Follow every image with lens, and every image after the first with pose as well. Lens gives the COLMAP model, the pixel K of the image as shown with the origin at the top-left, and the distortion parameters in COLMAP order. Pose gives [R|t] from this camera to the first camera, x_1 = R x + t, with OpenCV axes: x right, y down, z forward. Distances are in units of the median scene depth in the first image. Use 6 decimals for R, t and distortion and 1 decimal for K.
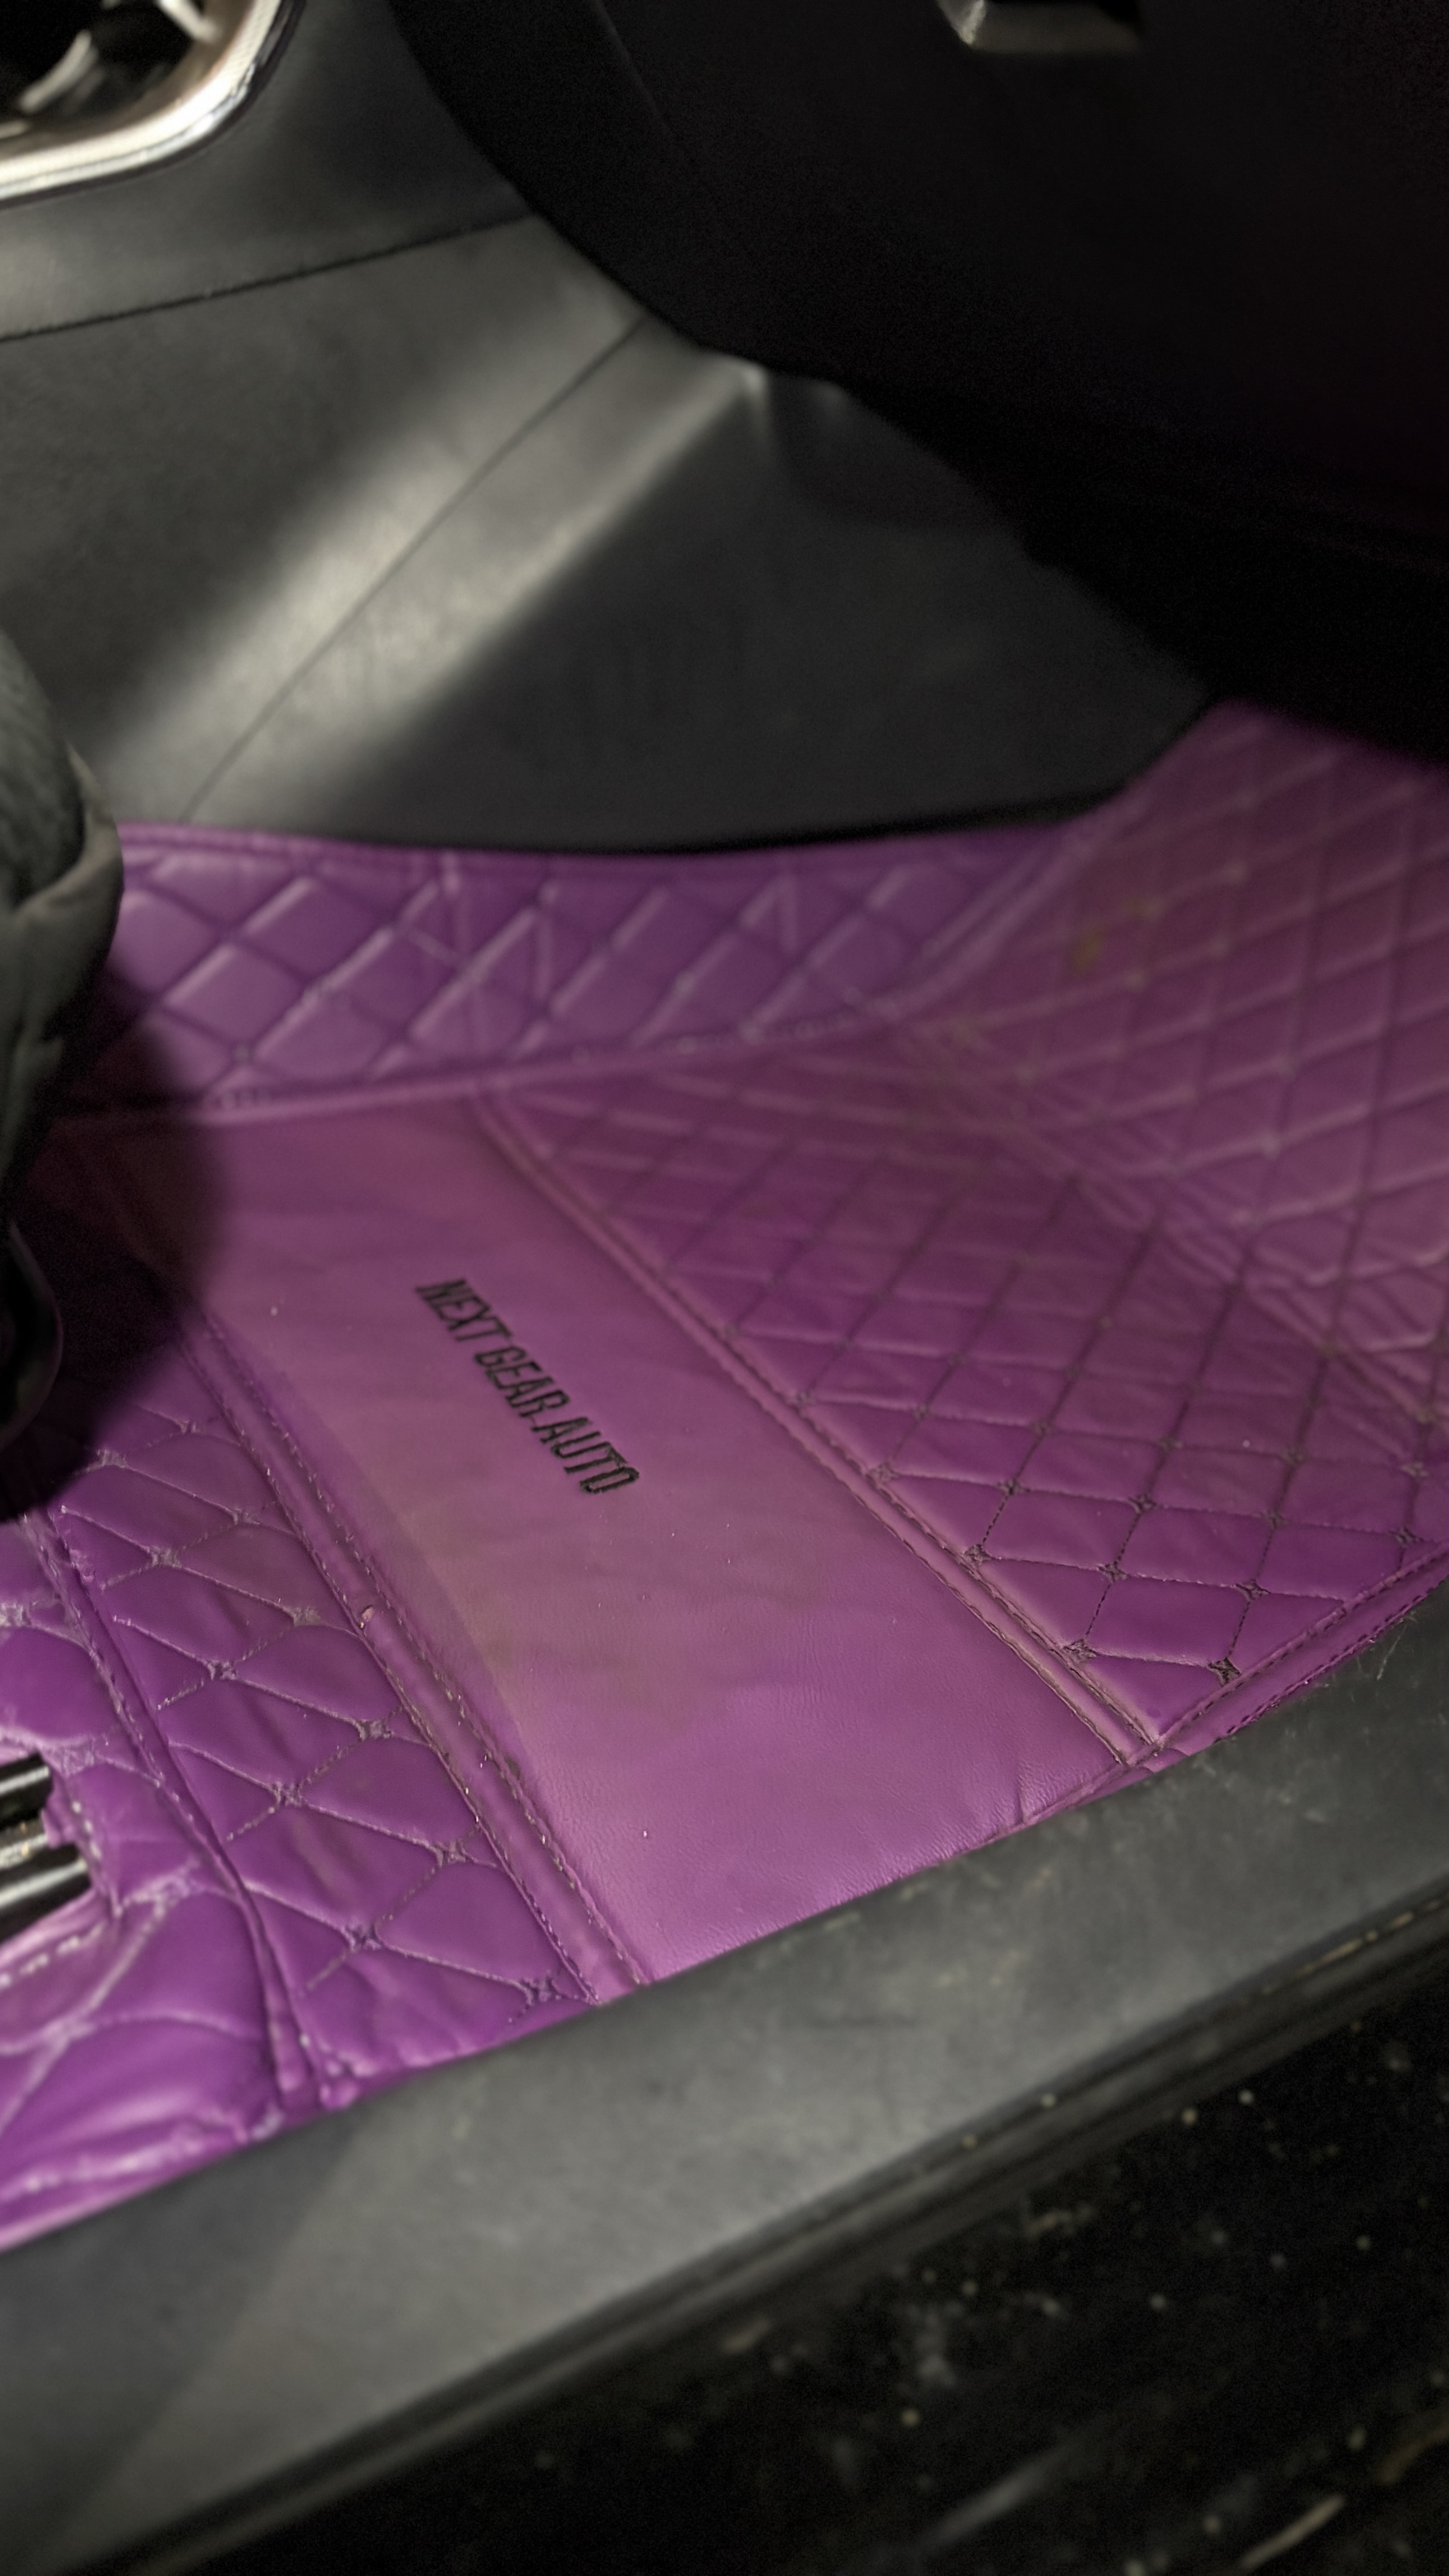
lens RADIAL K [[2067.3, 0, 724.5], [0, 2067.3, 1288.0], [0, 0, 1]] dist [0.084138, -0.001786]
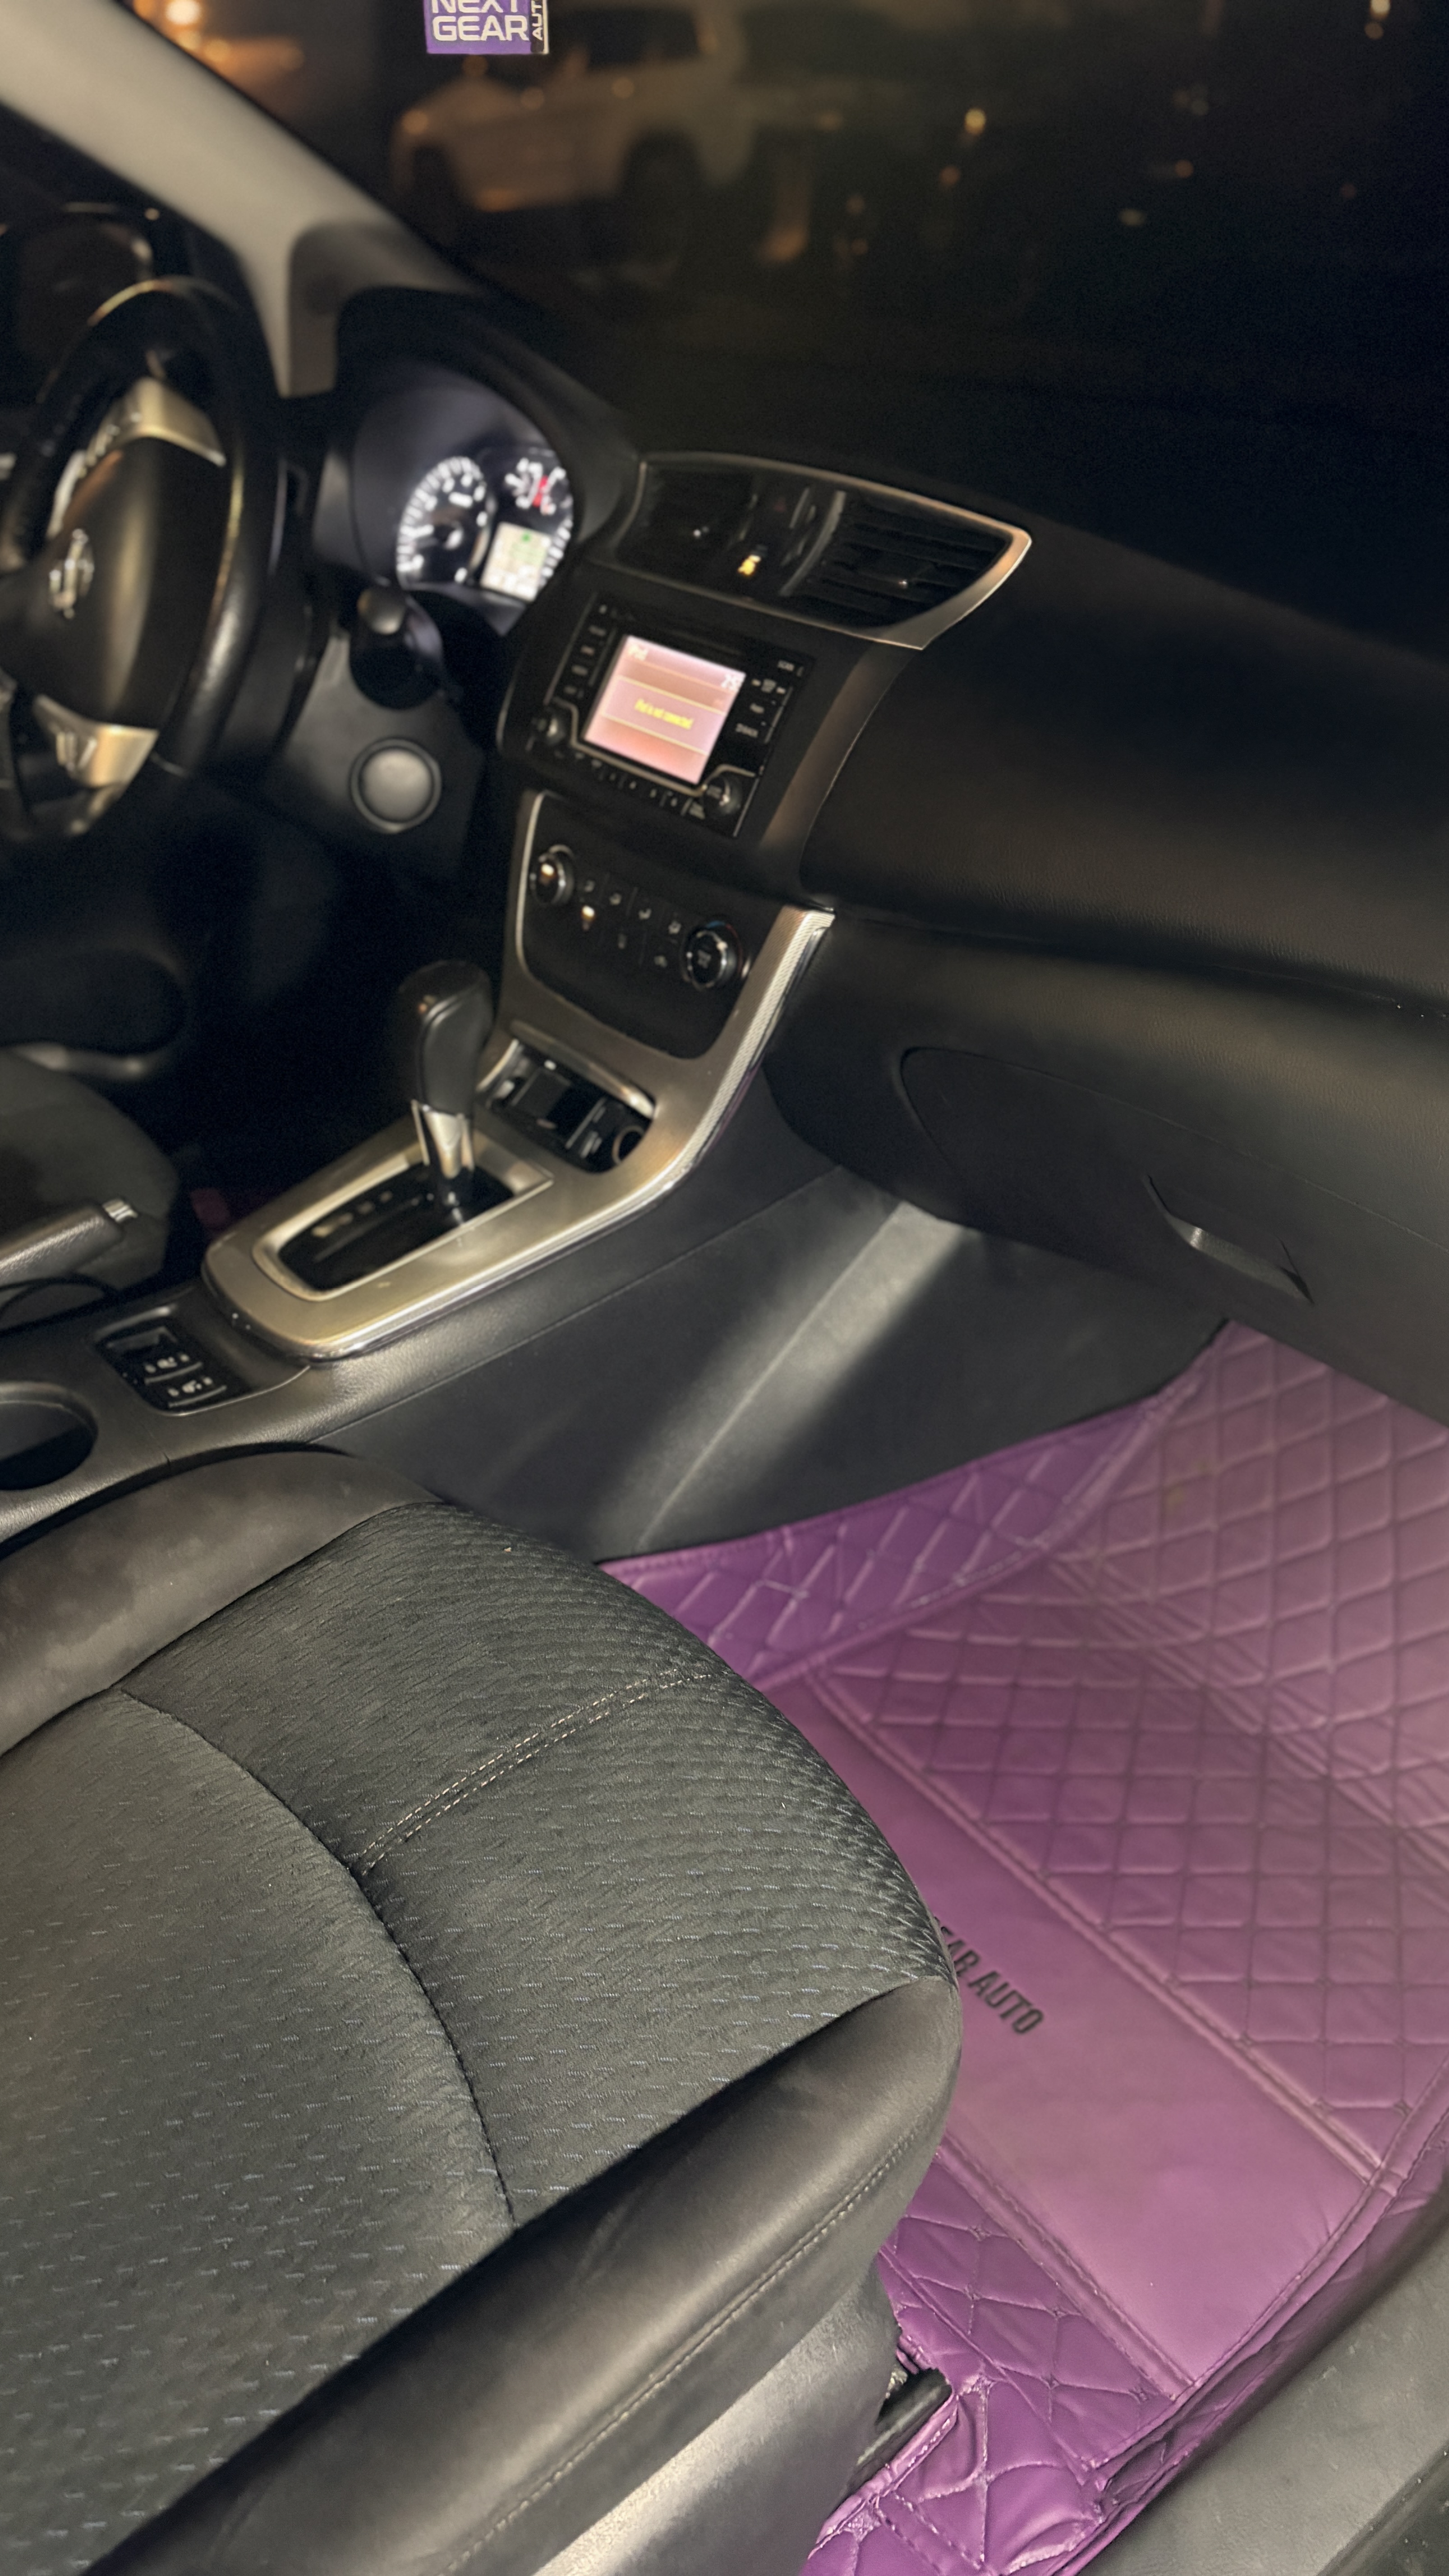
lens RADIAL K [[2048.0, 0, 724.5], [0, 2048.0, 1288.0], [0, 0, 1]] dist [0.006237, -0.002744]
pose [[0.991253, -0.084303, 0.101544, -0.344223], [0.083218, 0.996420, 0.014882, -0.447736], [-0.102435, -0.006302, 0.994720, -0.510701]]
